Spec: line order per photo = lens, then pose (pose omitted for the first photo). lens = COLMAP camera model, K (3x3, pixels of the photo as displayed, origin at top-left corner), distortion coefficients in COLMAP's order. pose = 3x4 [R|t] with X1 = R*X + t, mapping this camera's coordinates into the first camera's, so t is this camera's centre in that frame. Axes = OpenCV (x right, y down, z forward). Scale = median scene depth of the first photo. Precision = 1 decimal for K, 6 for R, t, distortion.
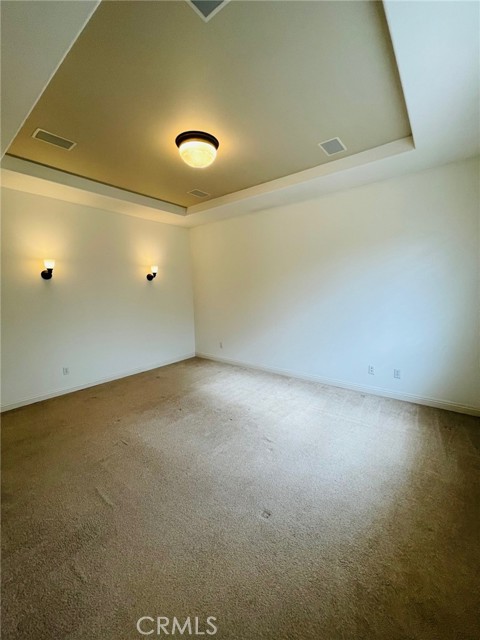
lens RADIAL K [[258.7, 0, 243.2], [0, 258.7, 316.2], [0, 0, 1]] dist [0.000297, 0.000251]
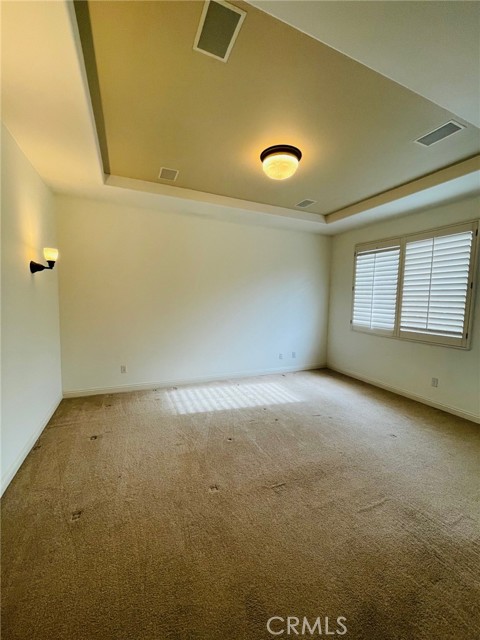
lens RADIAL K [[258.7, 0, 243.2], [0, 258.7, 316.2], [0, 0, 1]] dist [0.000297, 0.000251]
pose [[0.461307, -0.030575, 0.886714, -0.935615], [0.062910, 0.998018, 0.001684, -0.032055], [-0.885008, 0.055006, 0.462316, 0.543062]]
